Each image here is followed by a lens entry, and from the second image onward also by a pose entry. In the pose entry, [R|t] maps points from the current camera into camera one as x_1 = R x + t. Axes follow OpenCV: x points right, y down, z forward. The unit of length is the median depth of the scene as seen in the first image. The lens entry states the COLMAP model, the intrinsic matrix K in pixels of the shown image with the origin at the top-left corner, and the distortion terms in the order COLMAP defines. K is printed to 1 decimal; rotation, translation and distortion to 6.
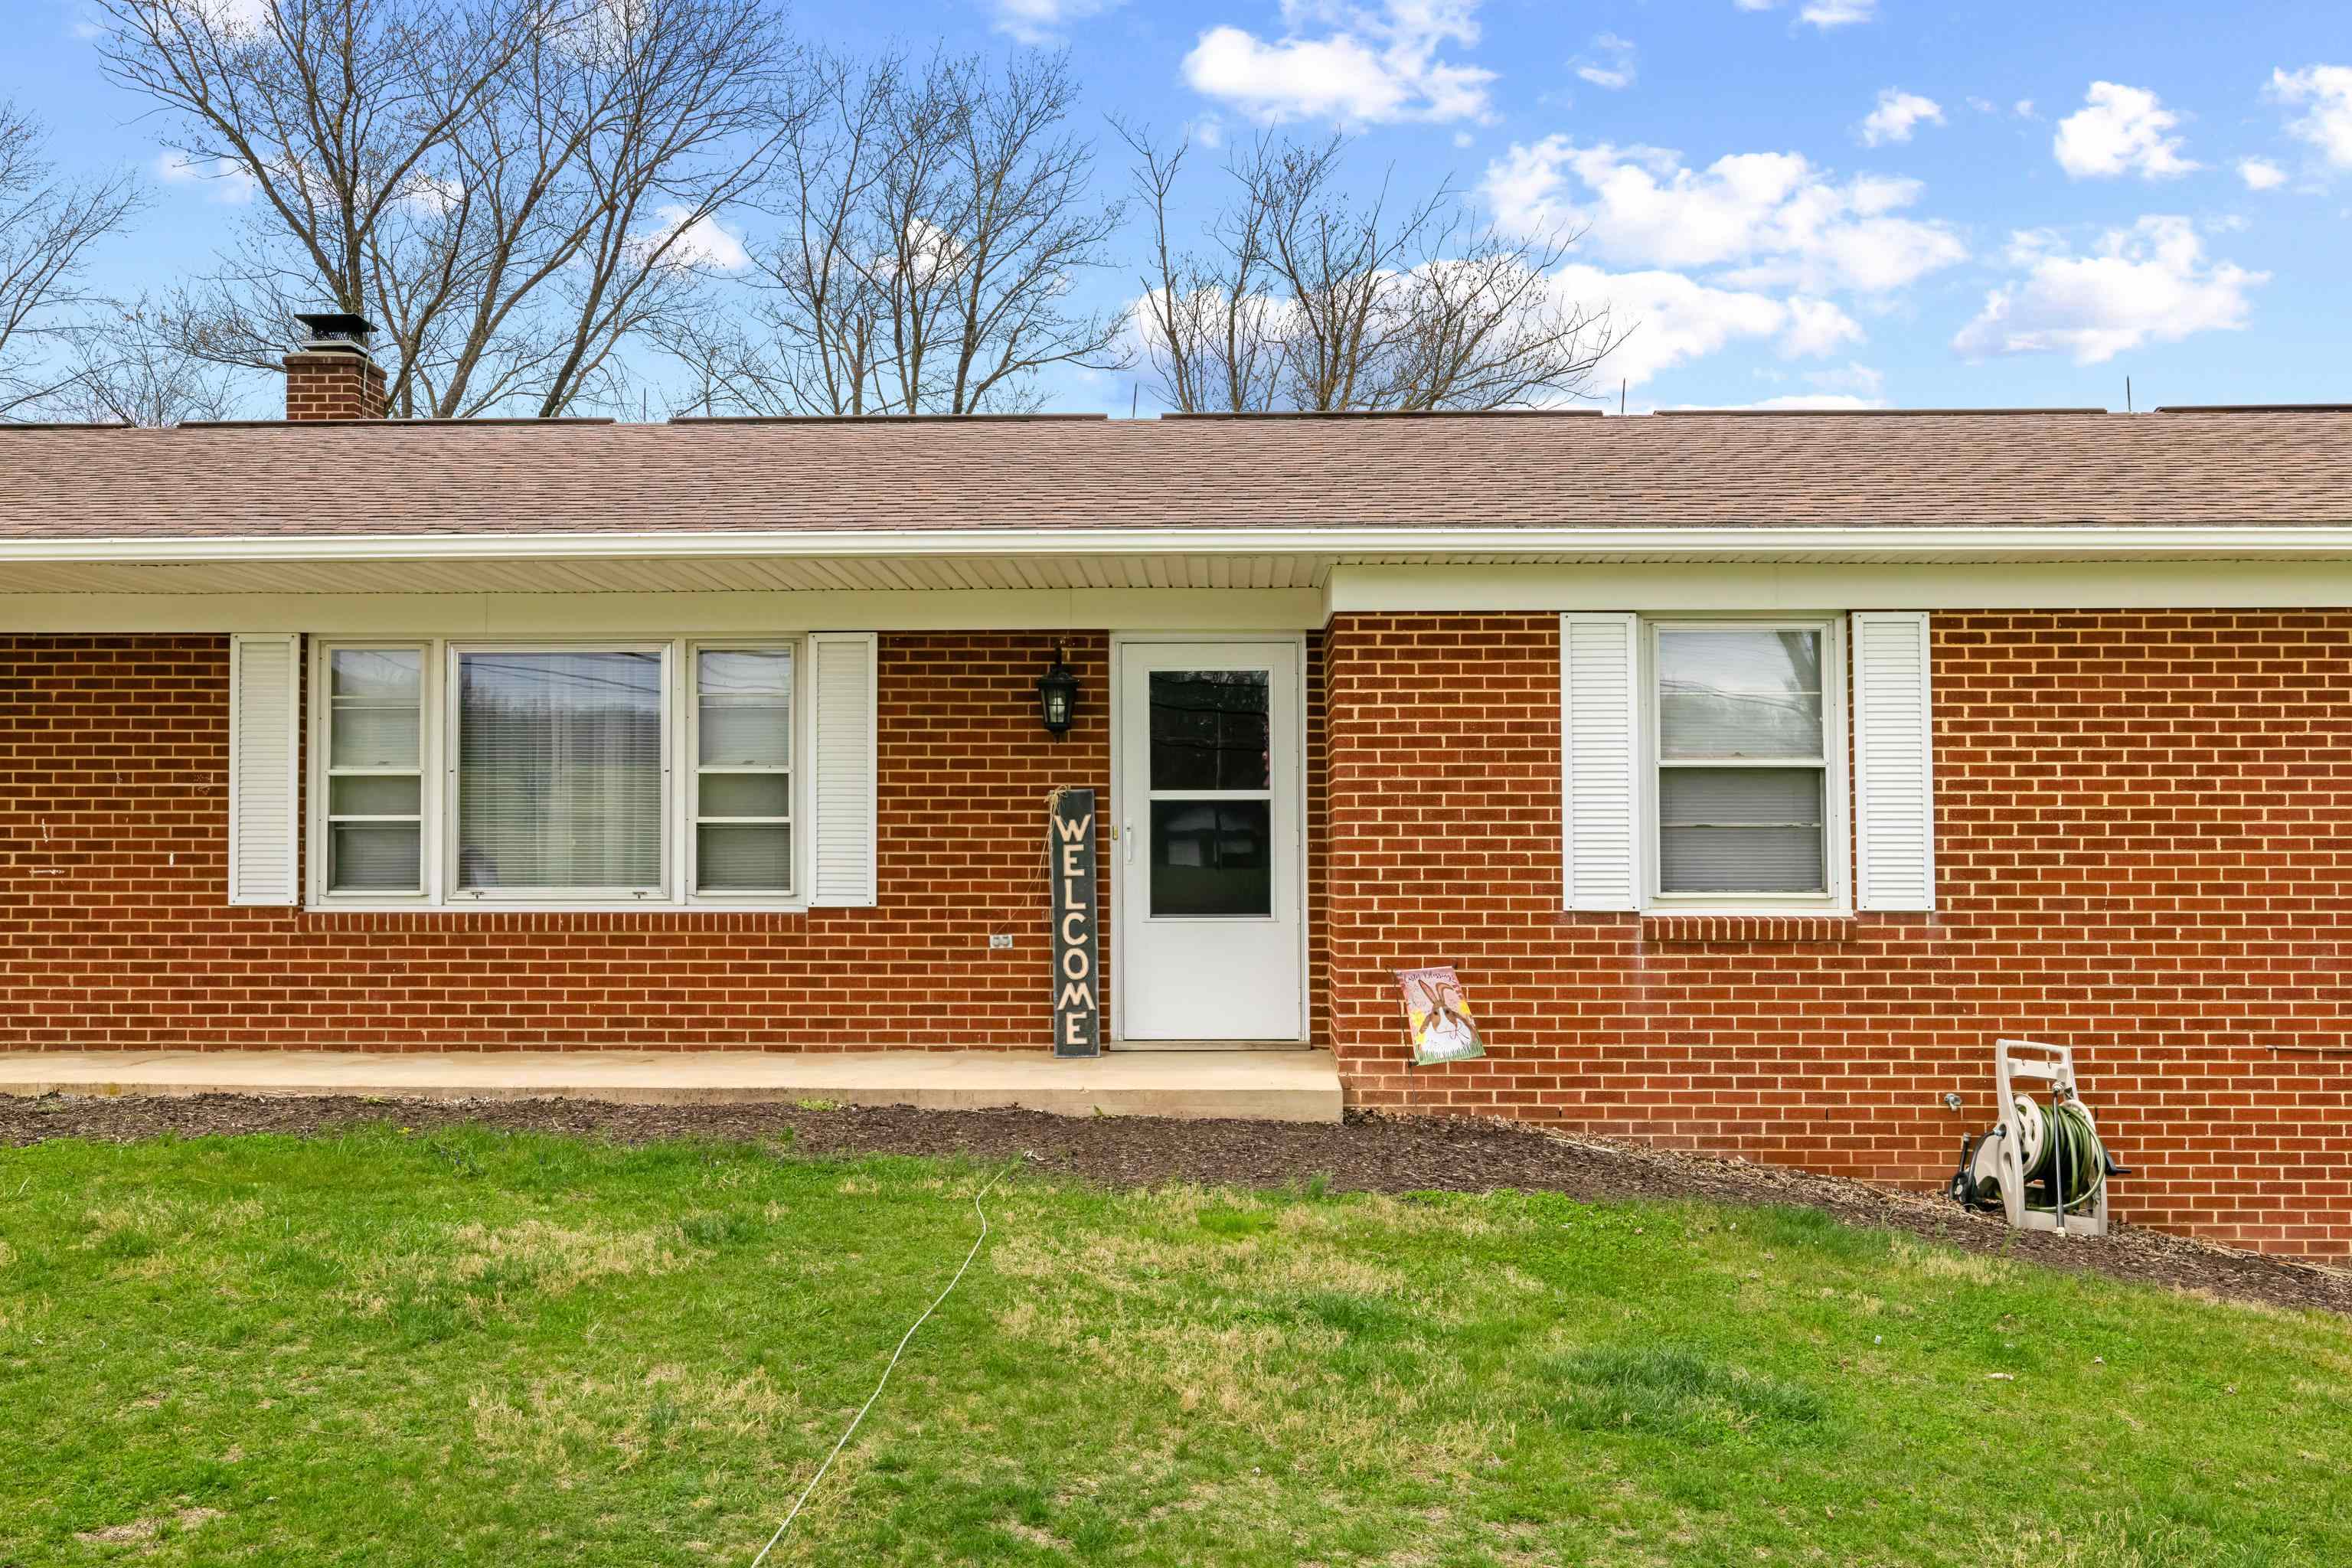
lens RADIAL K [[2030.9, 0, 1170.5], [0, 2030.9, 742.7], [0, 0, 1]] dist [-0.007223, -0.002415]
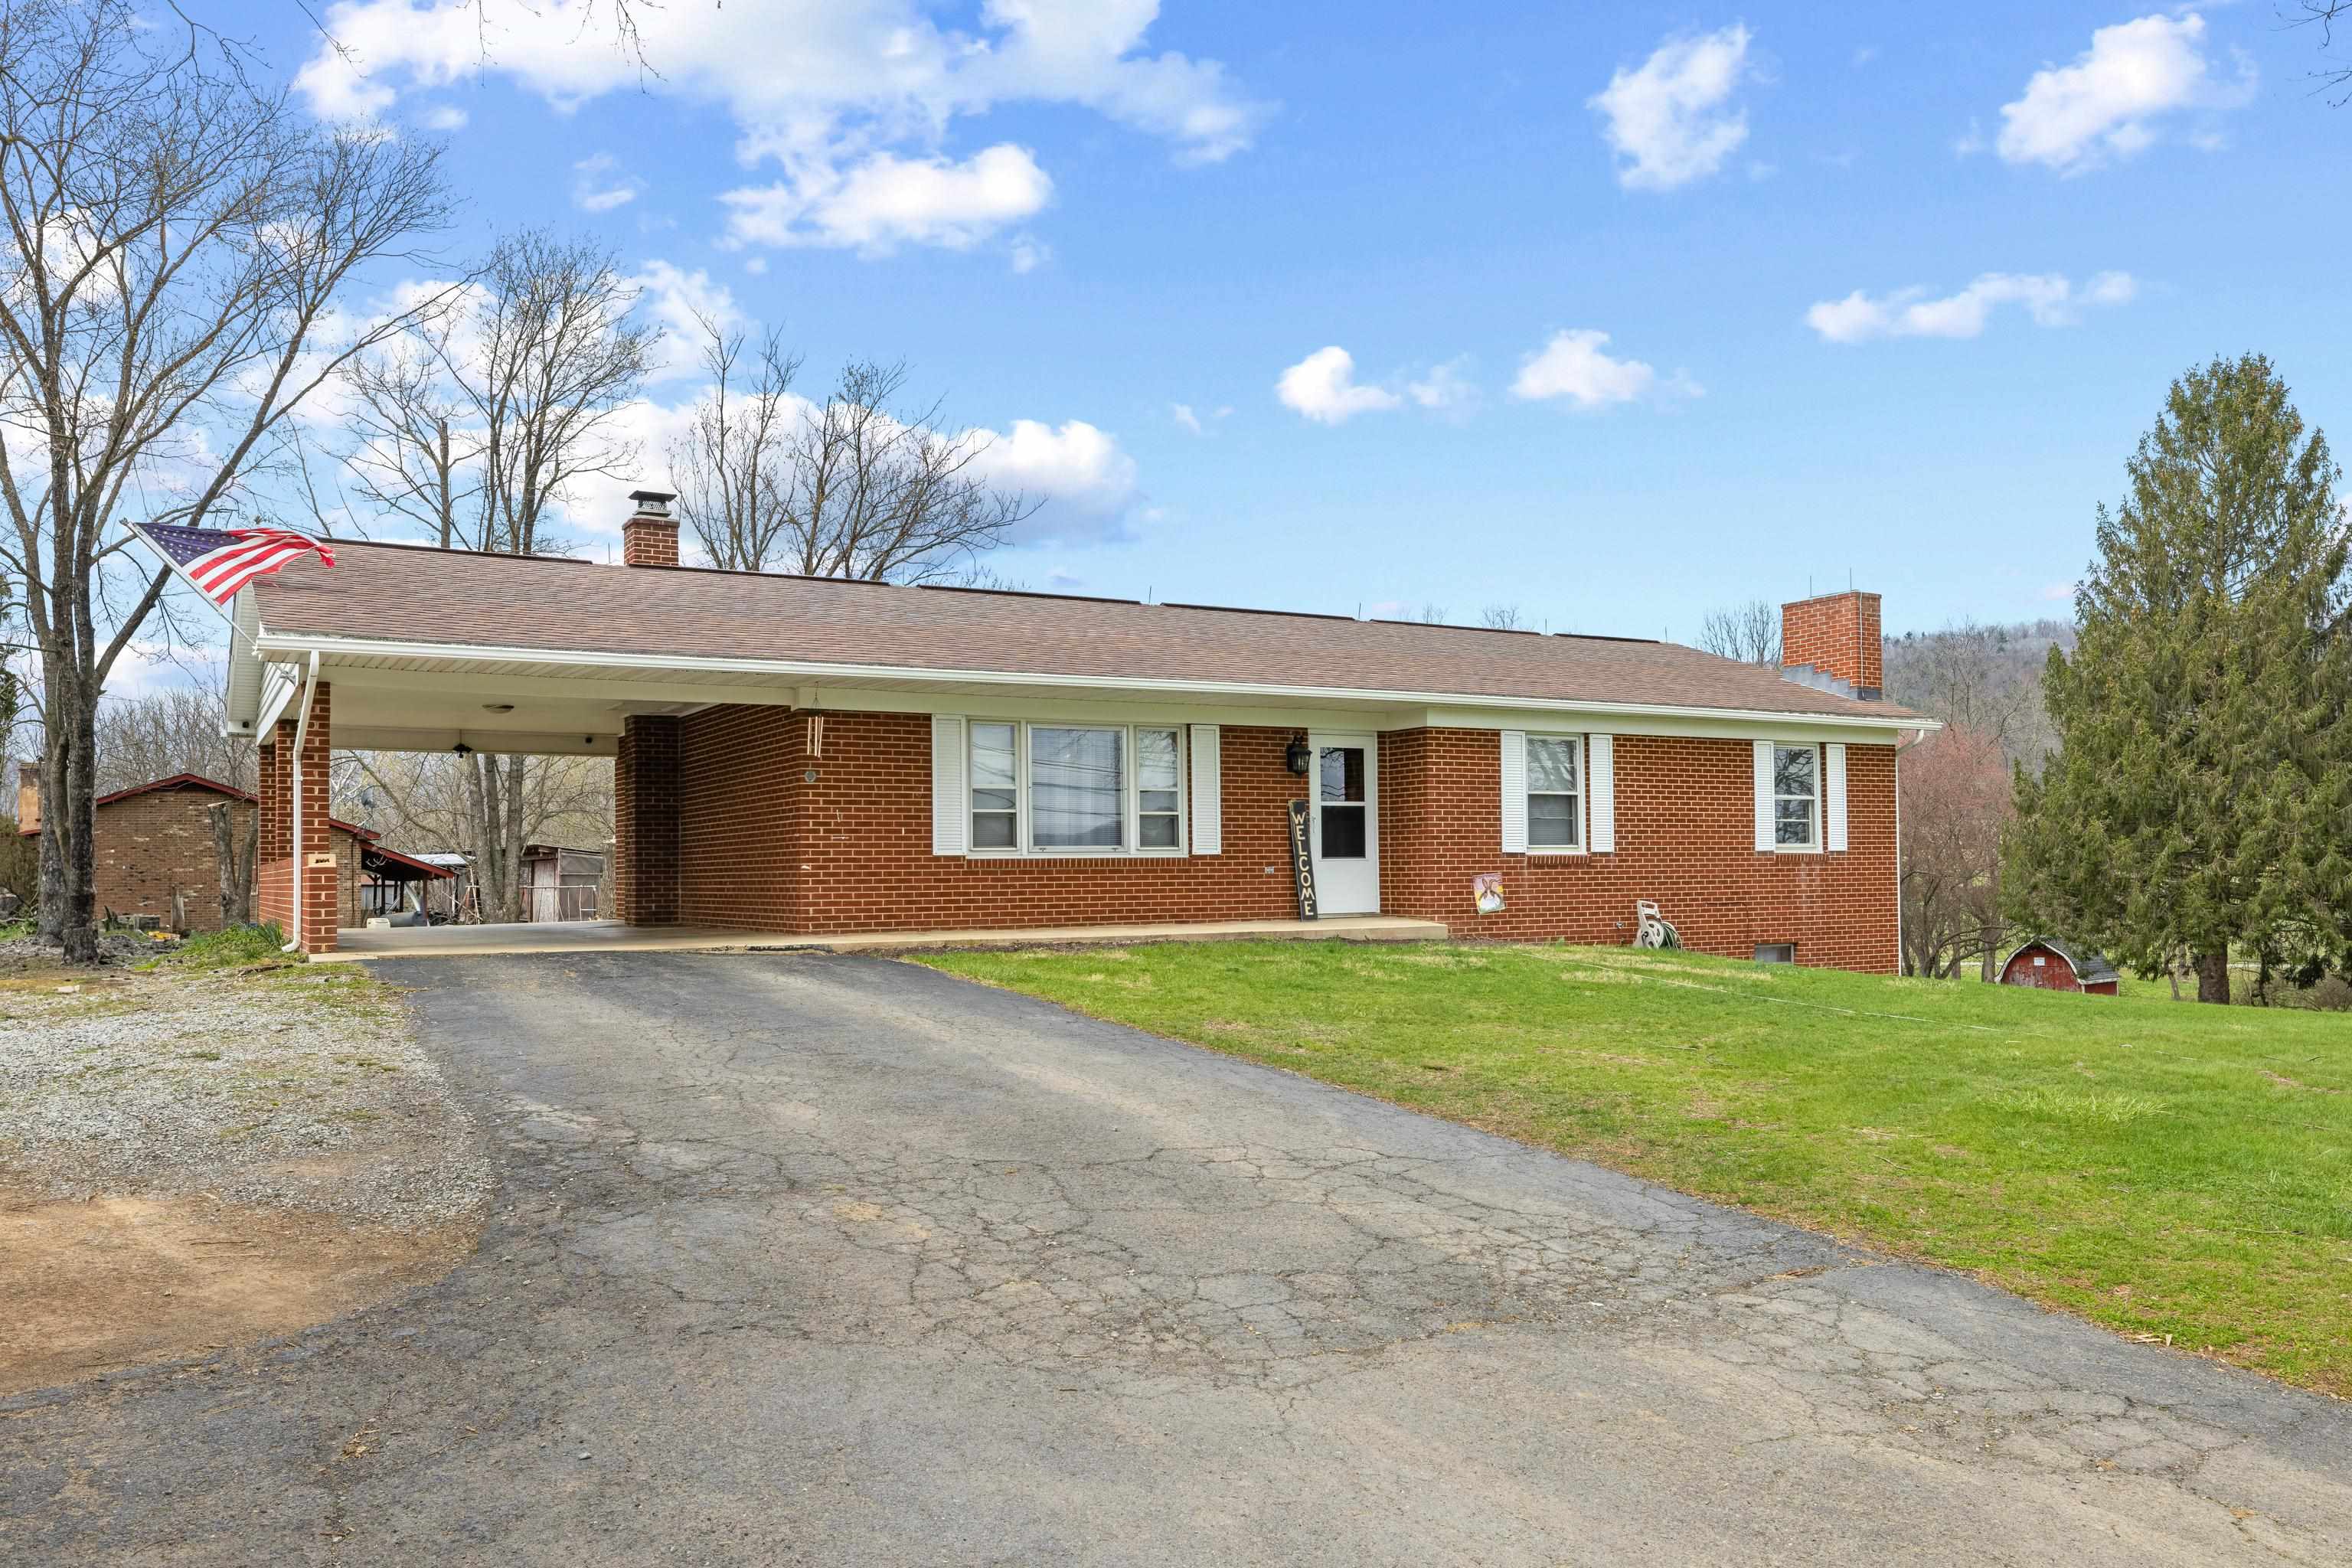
lens RADIAL K [[1806.1, 0, 1176.0], [0, 1806.1, 784.0], [0, 0, 1]] dist [-0.000302, -0.001921]
pose [[0.847730, 0.017240, 0.530148, -1.197628], [-0.020591, 0.999788, 0.000414, 0.007071], [-0.530028, -0.011267, 0.847905, -0.586427]]
